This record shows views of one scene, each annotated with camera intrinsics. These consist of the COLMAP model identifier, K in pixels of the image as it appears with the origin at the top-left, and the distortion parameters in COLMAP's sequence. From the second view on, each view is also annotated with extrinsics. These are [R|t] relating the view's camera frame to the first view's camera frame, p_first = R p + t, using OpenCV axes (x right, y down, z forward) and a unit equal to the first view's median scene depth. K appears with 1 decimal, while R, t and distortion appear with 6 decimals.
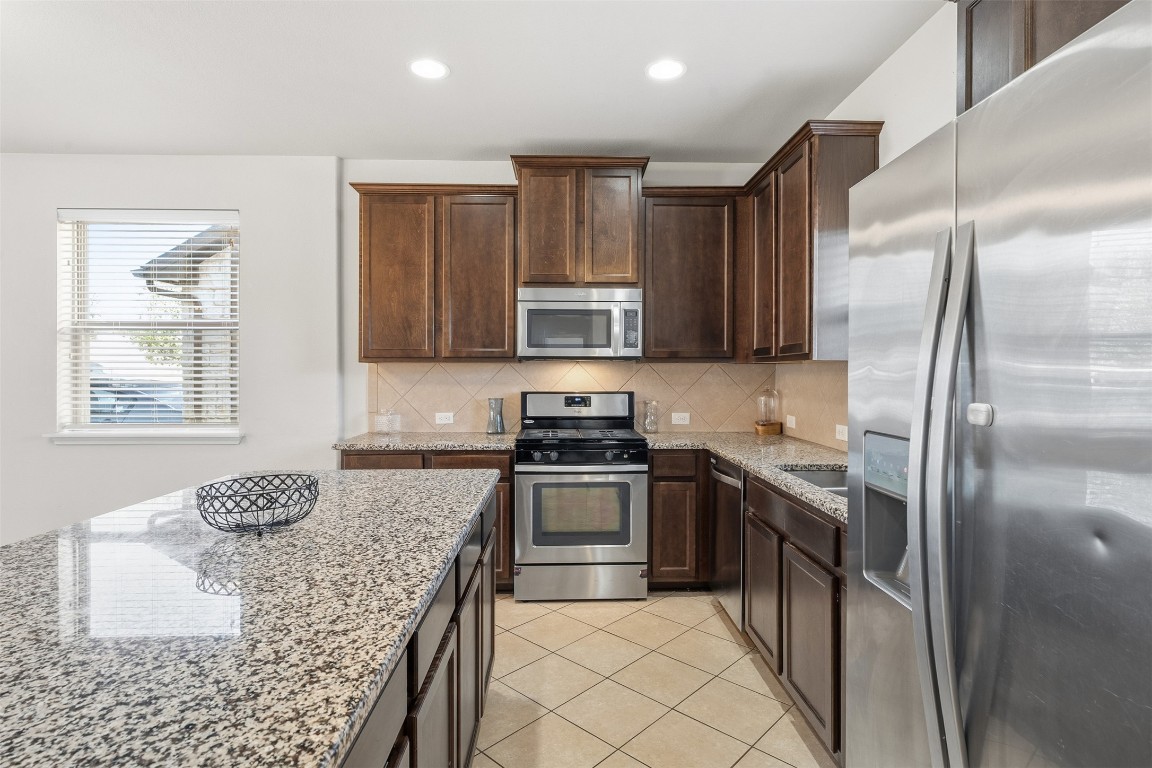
lens RADIAL K [[587.4, 0, 576.0], [0, 587.4, 370.6], [0, 0, 1]] dist [-0.005736, -0.000052]
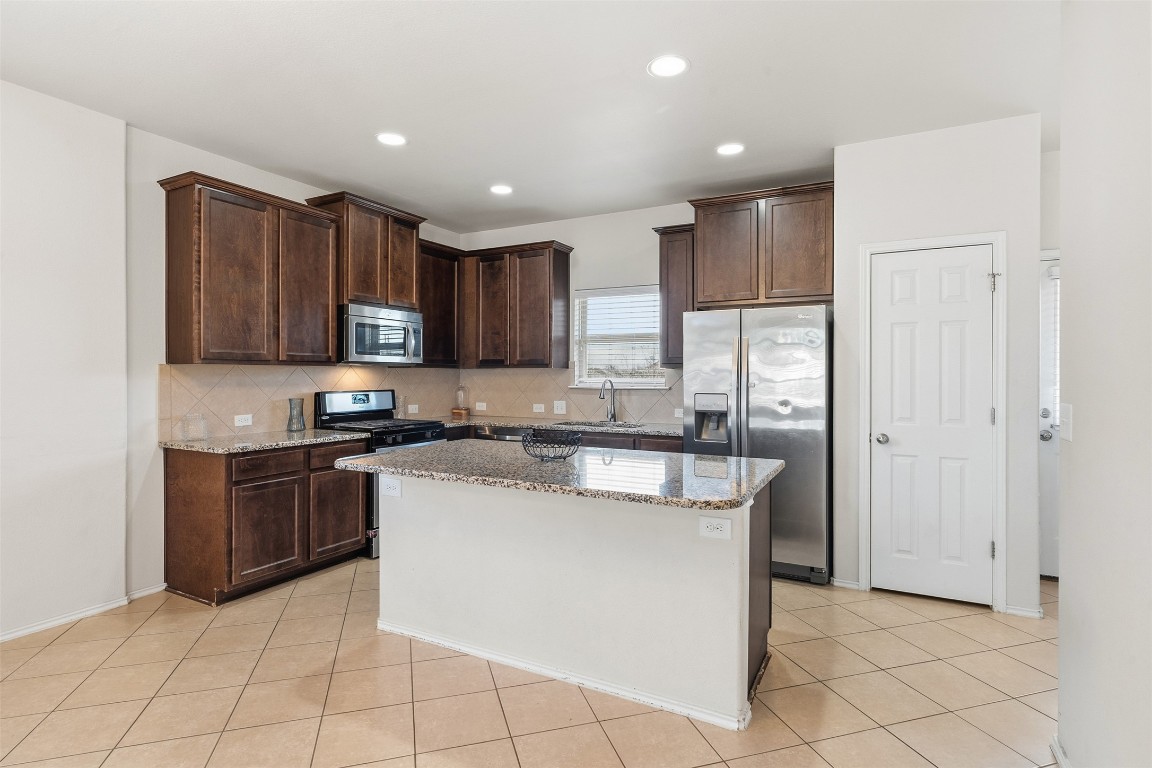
lens RADIAL K [[577.3, 0, 581.6], [0, 577.3, 377.8], [0, 0, 1]] dist [-0.001067, 0.000044]
pose [[0.492824, -0.003466, 0.870122, -0.863150], [-0.002823, 0.999980, 0.005582, 0.000992], [-0.870125, -0.005207, 0.492804, 0.010392]]
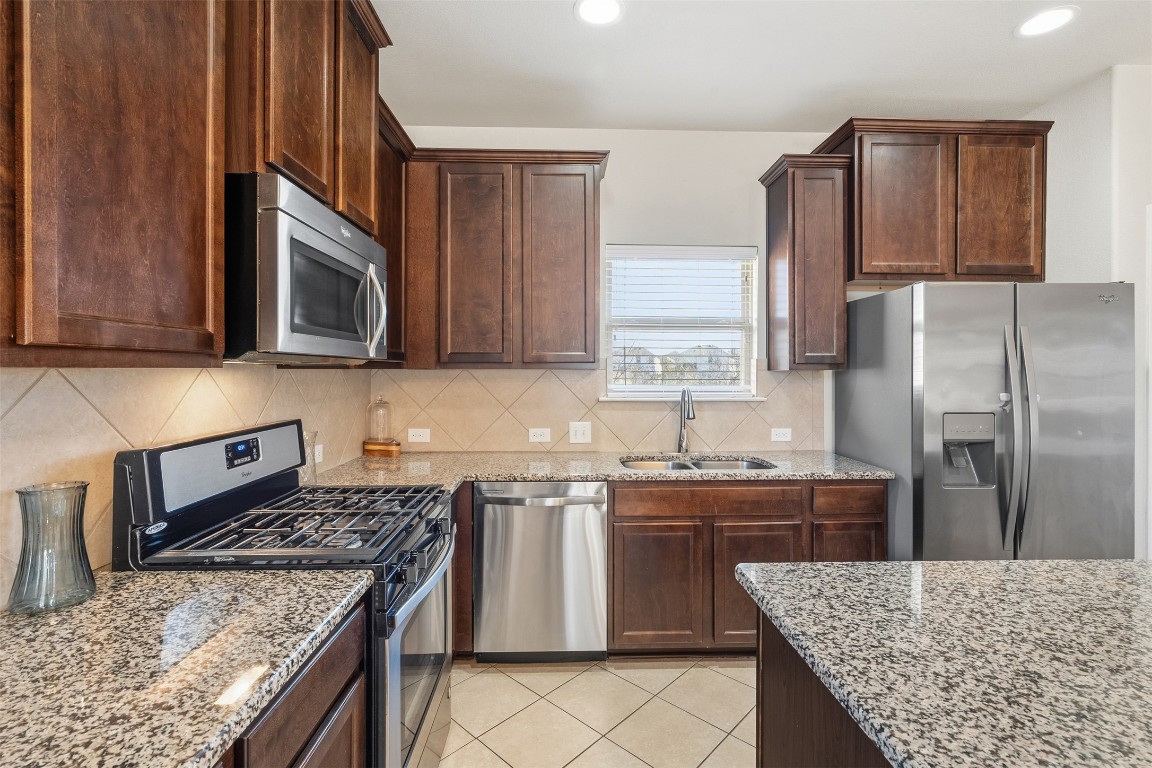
lens RADIAL K [[518.5, 0, 577.7], [0, 518.5, 372.9], [0, 0, 1]] dist [-0.003403, 0.001173]
pose [[-0.001328, -0.006352, 0.999979, -0.426930], [-0.002578, 0.999977, 0.006349, -0.013577], [-0.999996, -0.002569, -0.001344, 0.782283]]
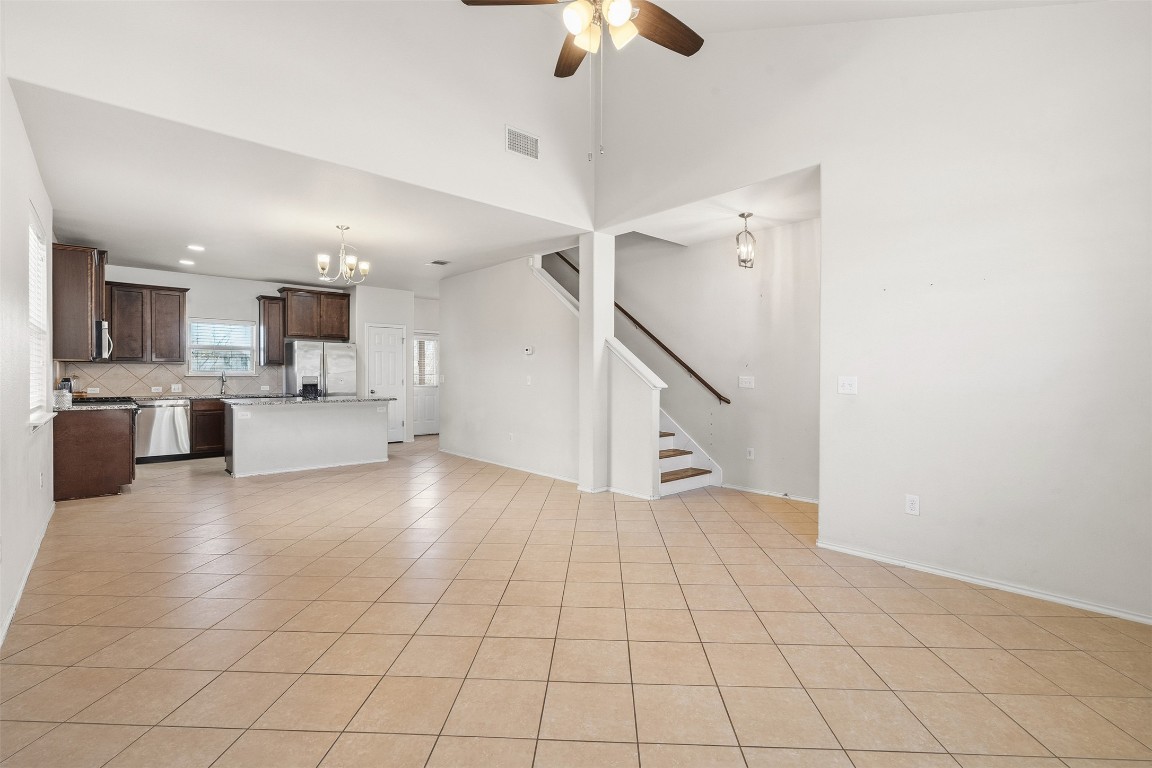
lens RADIAL K [[524.7, 0, 576.8], [0, 524.7, 381.0], [0, 0, 1]] dist [-0.001584, 0.000369]
pose [[-0.645660, -0.012524, 0.763522, -2.309477], [-0.004995, 0.999913, 0.012177, 0.020050], [-0.763608, 0.004049, -0.645667, 0.911456]]
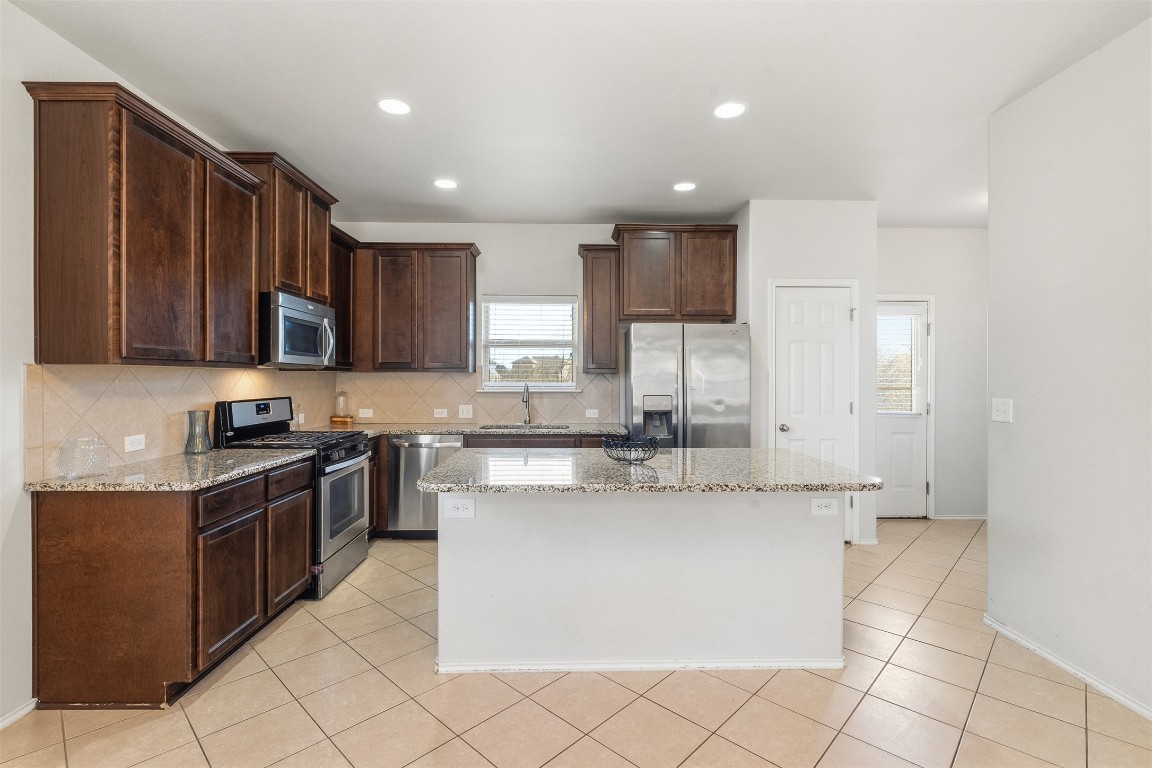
lens RADIAL K [[524.7, 0, 576.8], [0, 524.7, 381.0], [0, 0, 1]] dist [-0.001584, 0.000369]
pose [[0.008467, -0.005438, 0.999949, -0.935028], [-0.003047, 0.999980, 0.005464, -0.000714], [-0.999960, -0.003093, 0.008450, 0.487418]]
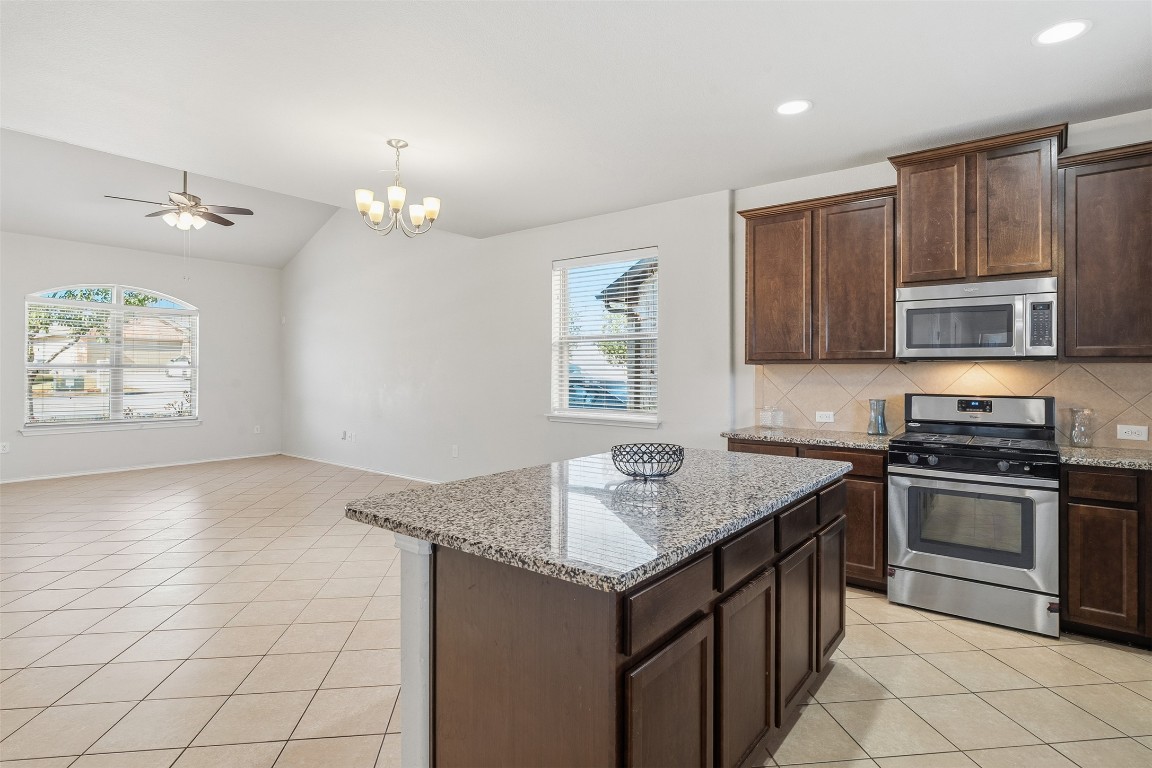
lens RADIAL K [[587.4, 0, 576.0], [0, 587.4, 370.6], [0, 0, 1]] dist [-0.005736, -0.000052]
pose [[0.768129, 0.001818, -0.640292, 0.117102], [-0.003199, 0.999994, -0.000998, 0.000524], [0.640287, 0.002815, 0.768131, -0.106026]]
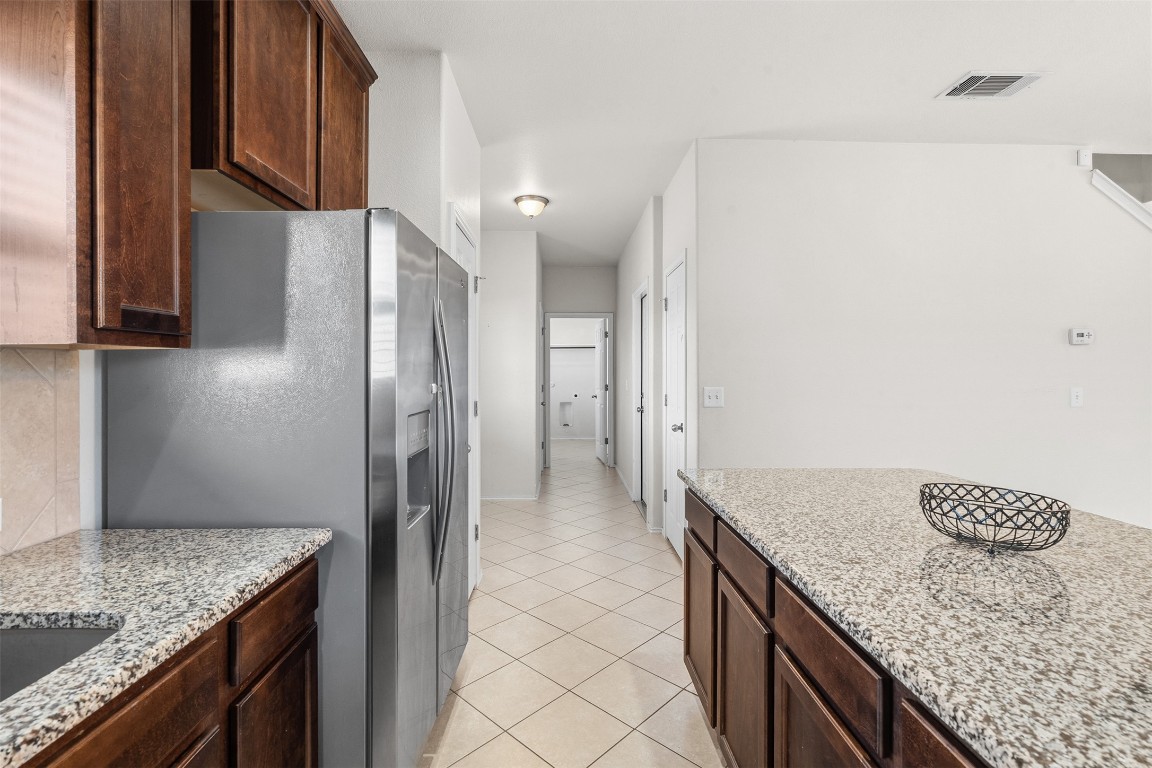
lens RADIAL K [[518.5, 0, 577.7], [0, 518.5, 372.9], [0, 0, 1]] dist [-0.003403, 0.001173]
pose [[-0.999990, -0.004517, 0.000762, 0.042613], [-0.004513, 0.999981, 0.004272, 0.000176], [-0.000782, 0.004269, -0.999991, 0.757277]]
